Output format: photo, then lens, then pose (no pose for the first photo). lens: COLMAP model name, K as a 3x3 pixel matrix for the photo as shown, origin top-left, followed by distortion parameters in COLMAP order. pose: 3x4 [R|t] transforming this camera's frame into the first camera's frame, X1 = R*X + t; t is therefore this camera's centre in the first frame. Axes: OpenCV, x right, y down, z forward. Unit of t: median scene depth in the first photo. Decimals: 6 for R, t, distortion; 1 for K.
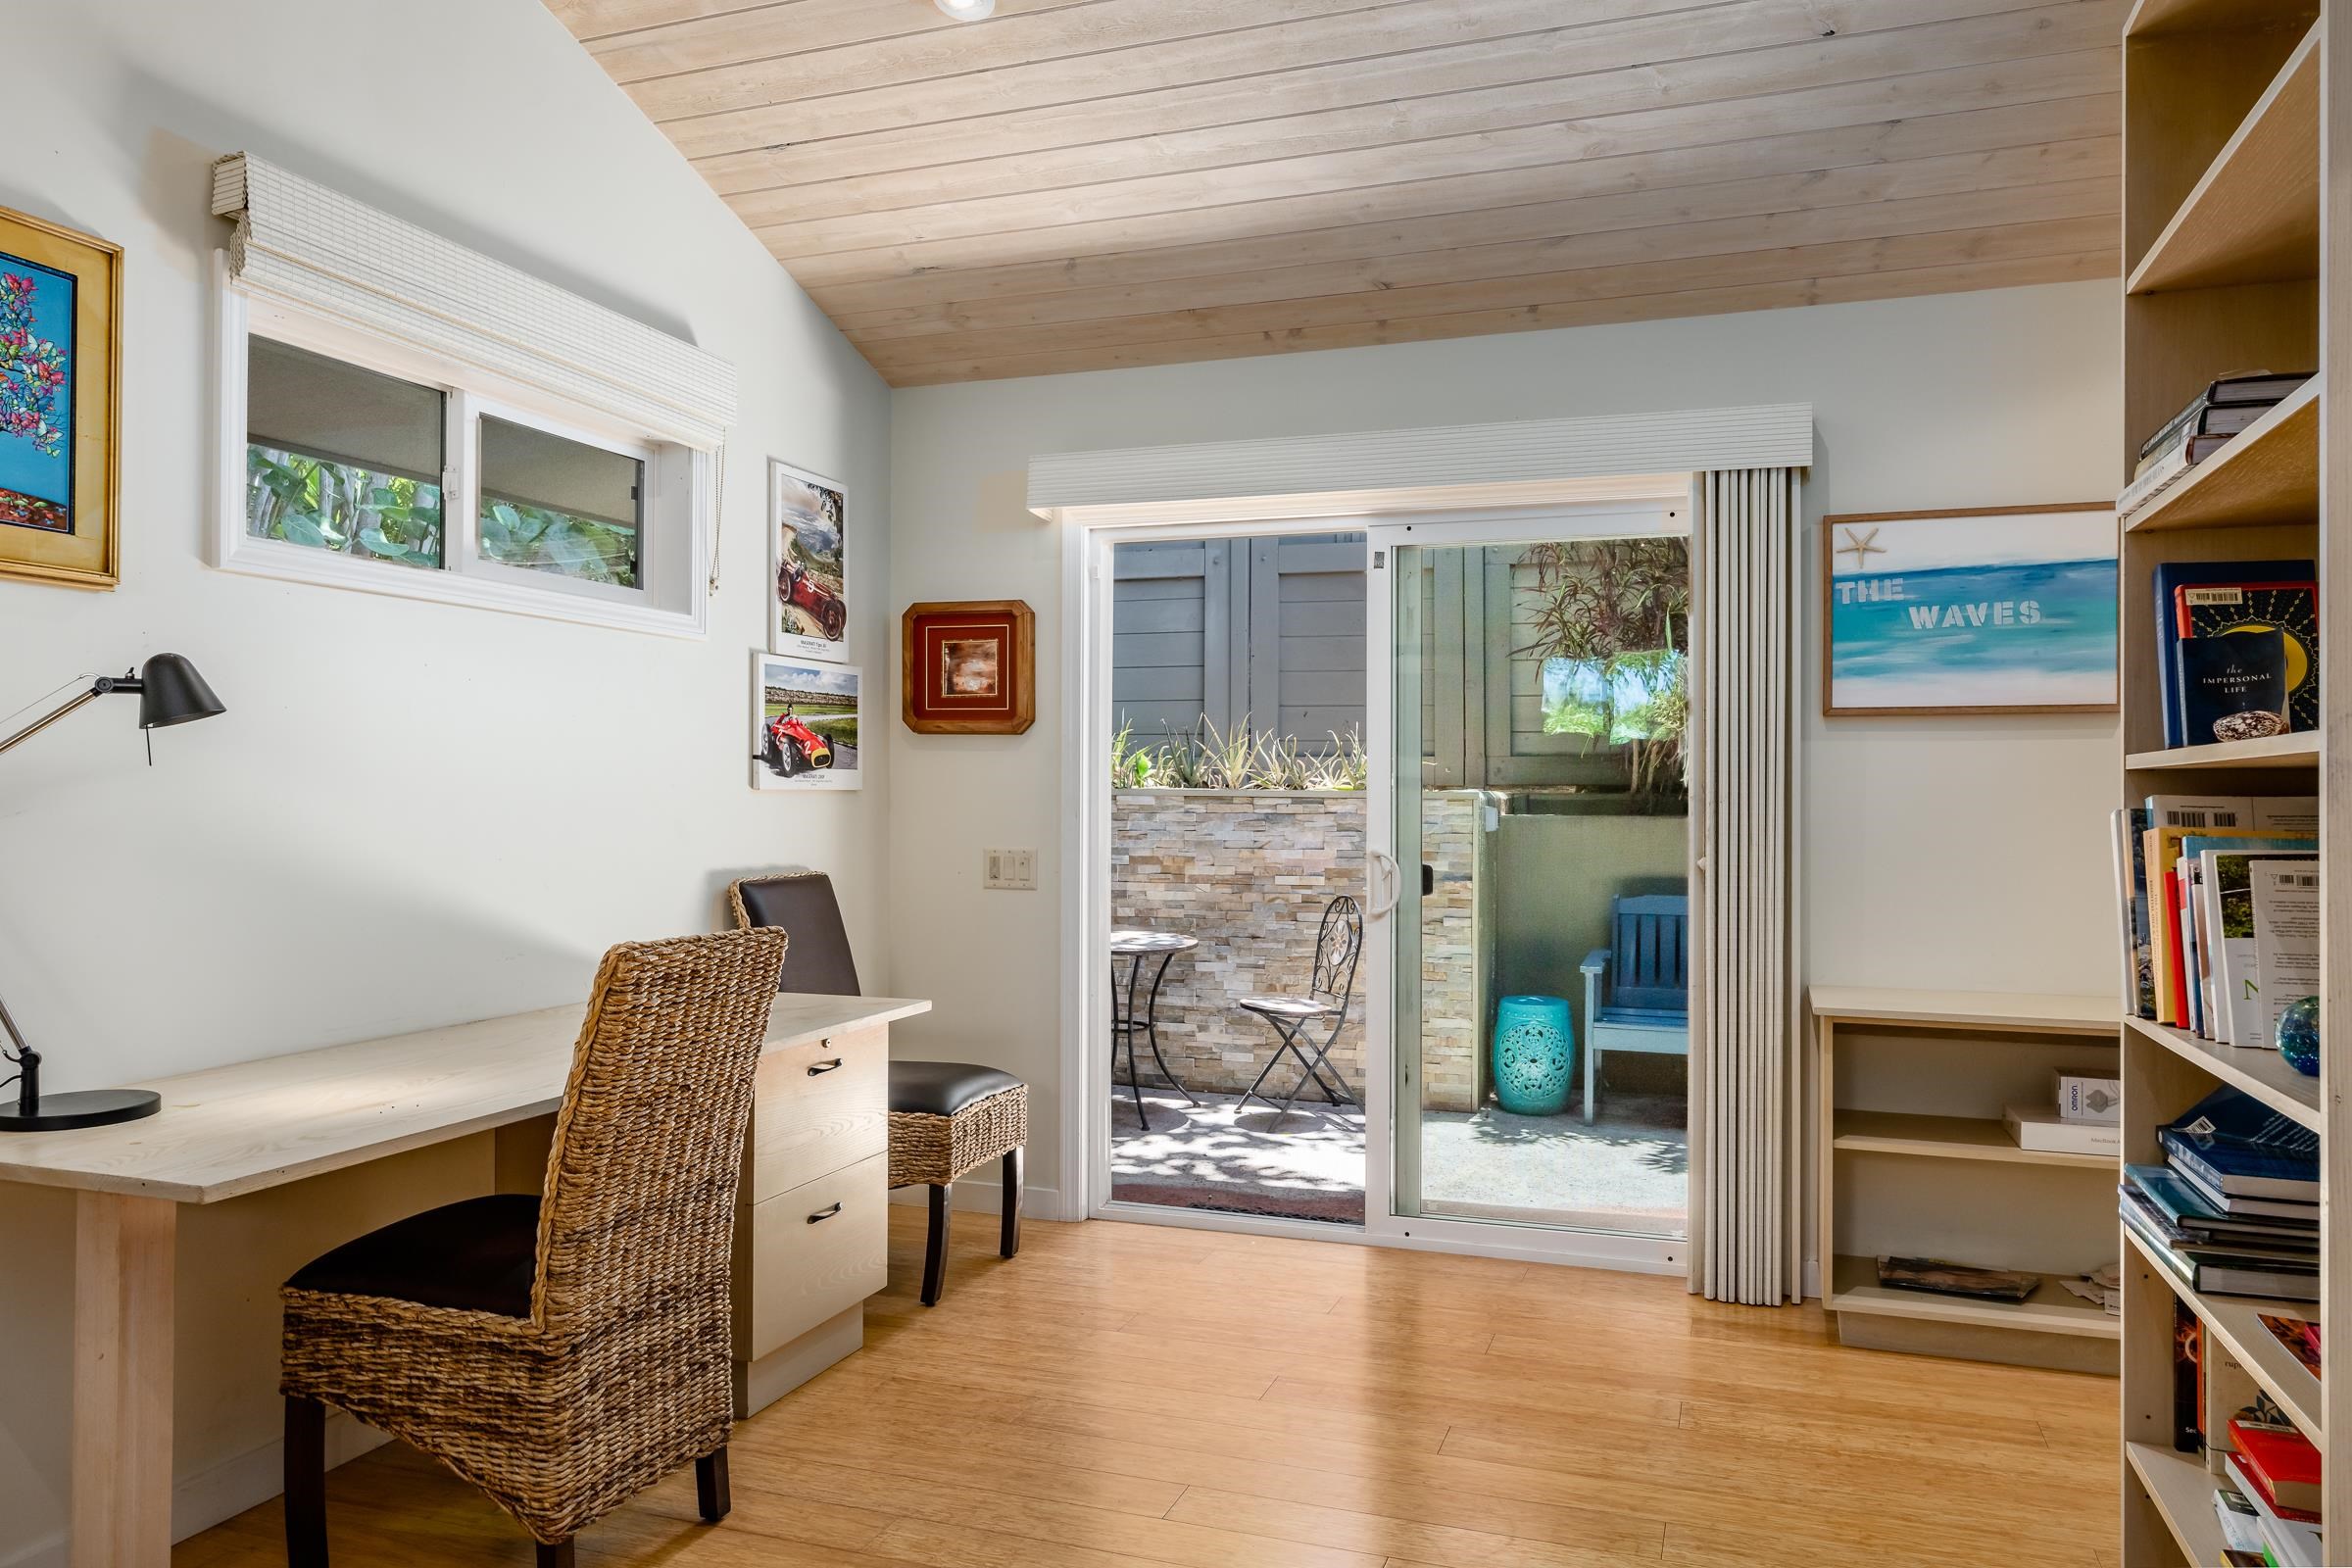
lens RADIAL K [[1607.9, 0, 1176.0], [0, 1607.9, 784.0], [0, 0, 1]] dist [0.000020, -0.000003]
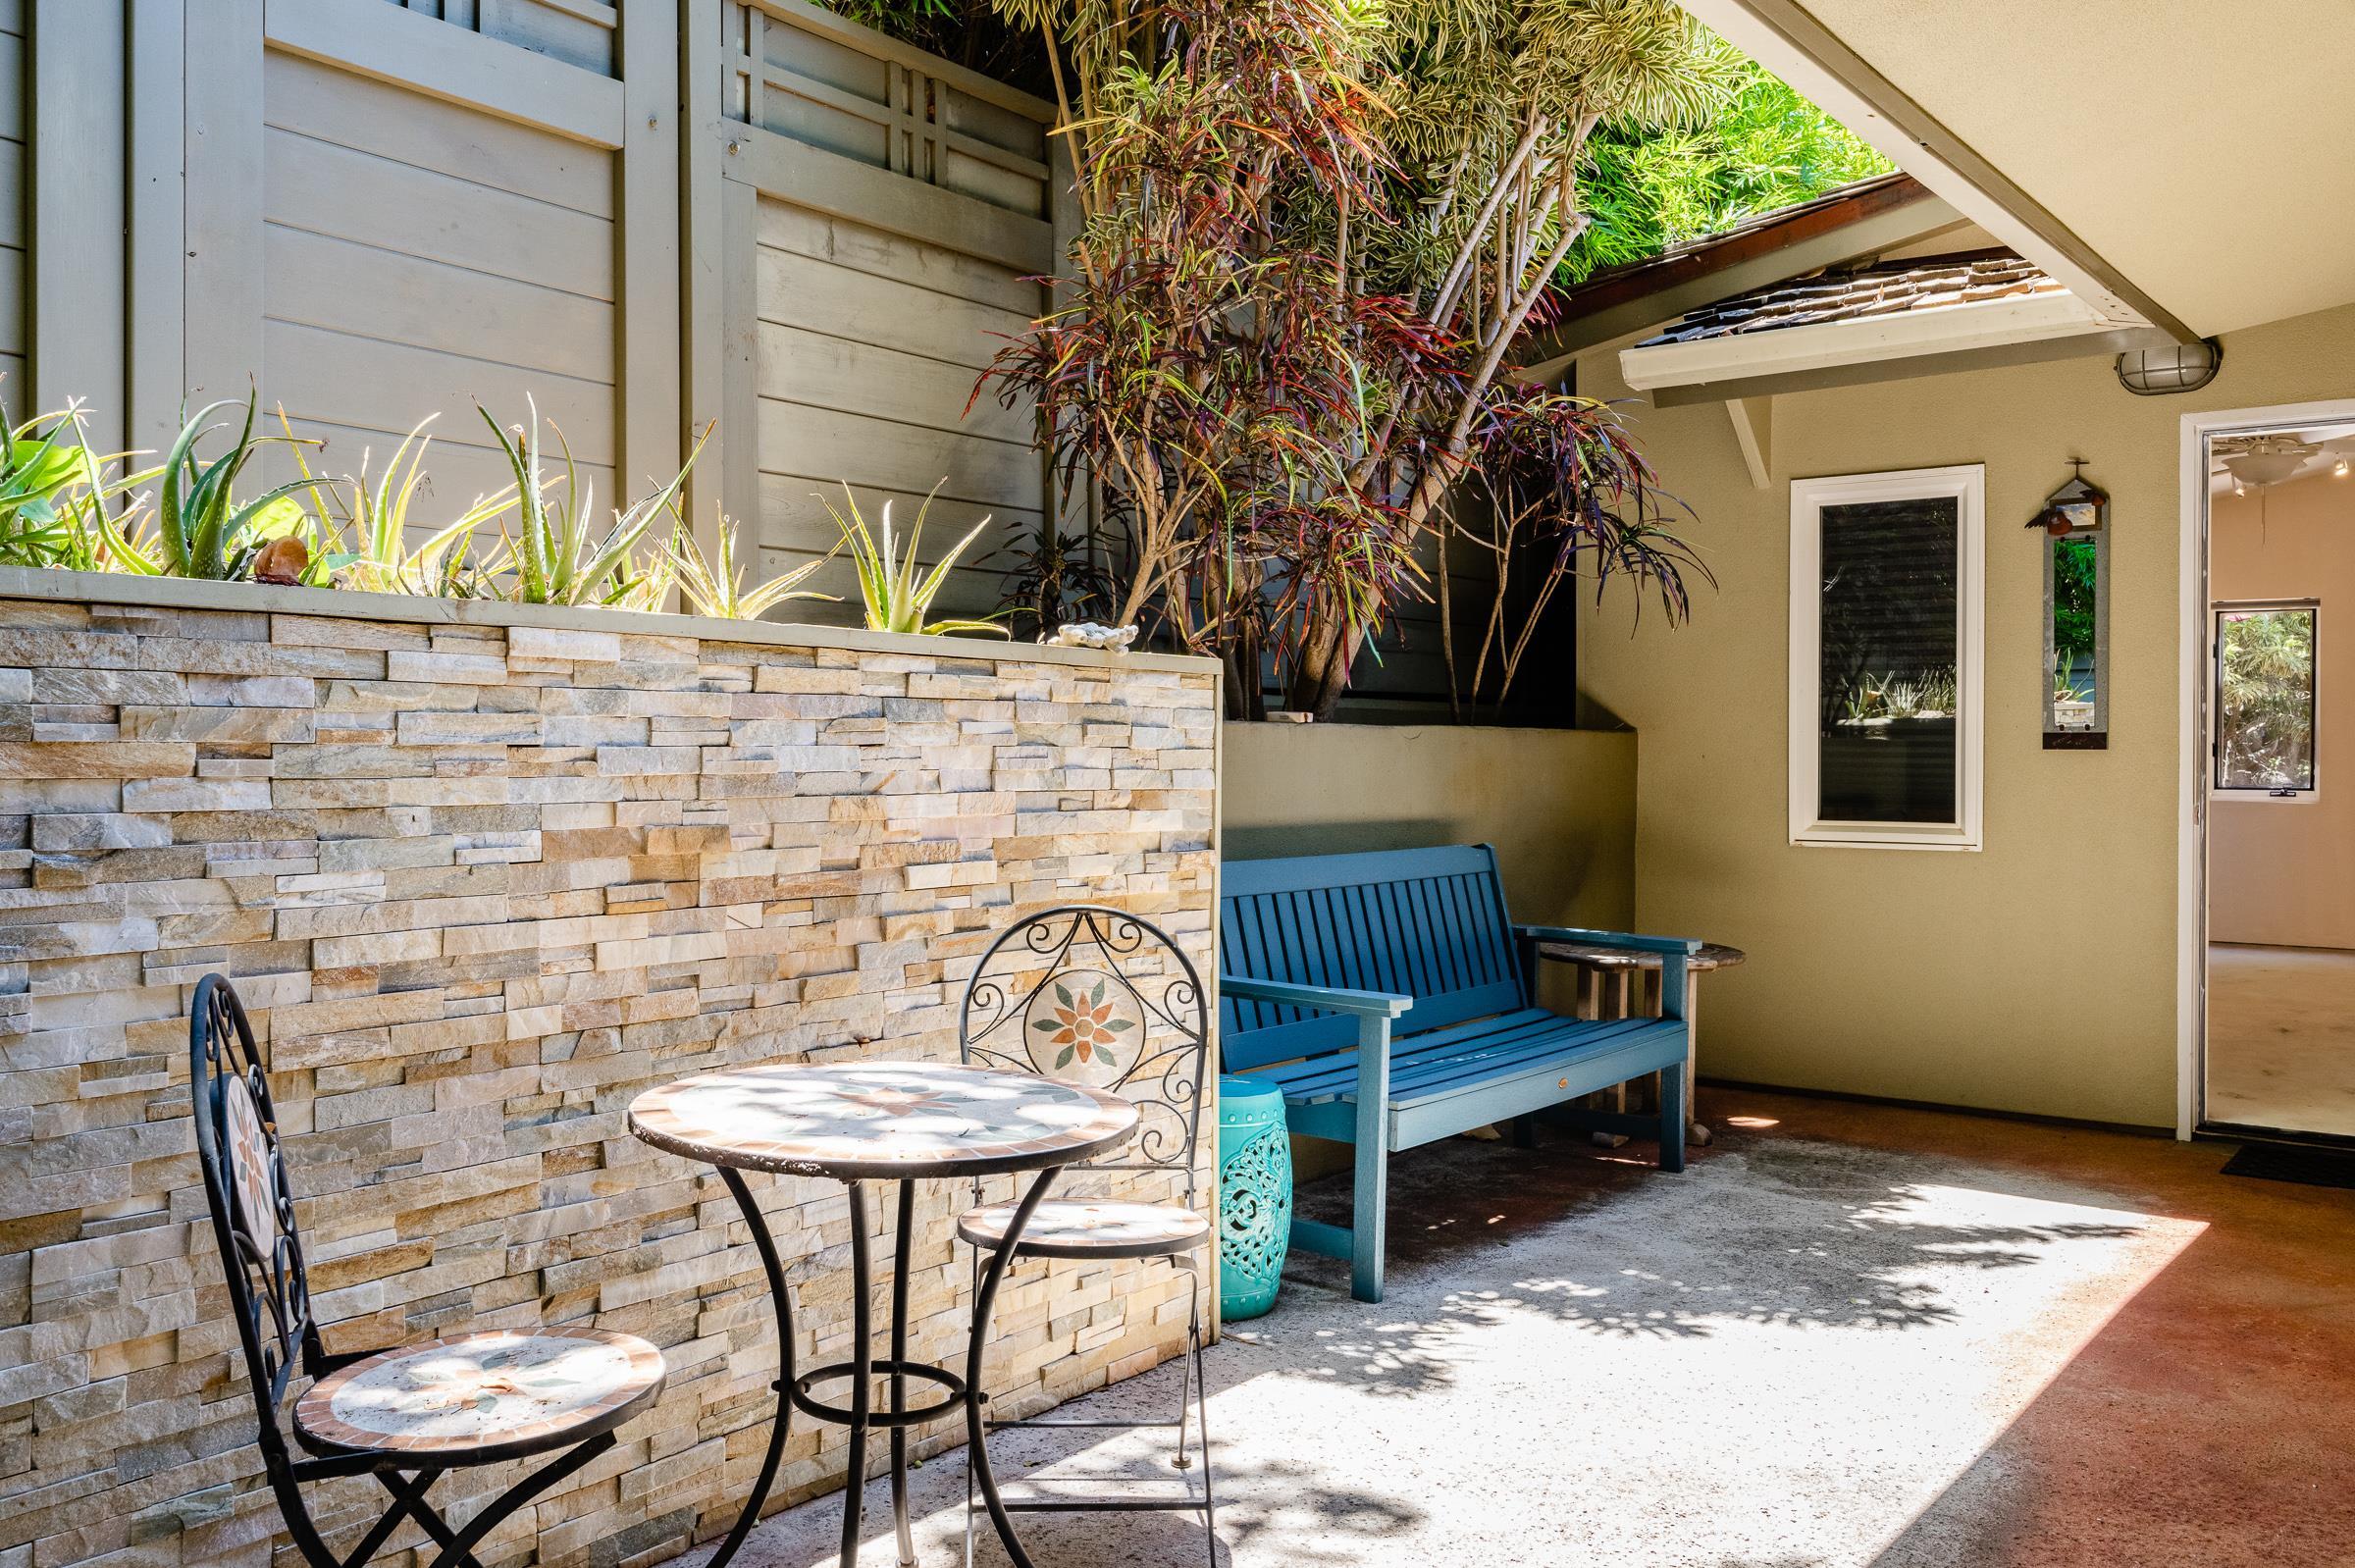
lens RADIAL K [[1924.9, 0, 1177.5], [0, 1924.9, 784.0], [0, 0, 1]] dist [-0.007579, -0.004029]
pose [[0.322744, -0.016241, 0.946347, -0.332798], [-0.005534, 0.999803, 0.019046, 0.029125], [-0.946470, -0.011384, 0.322590, 0.791679]]
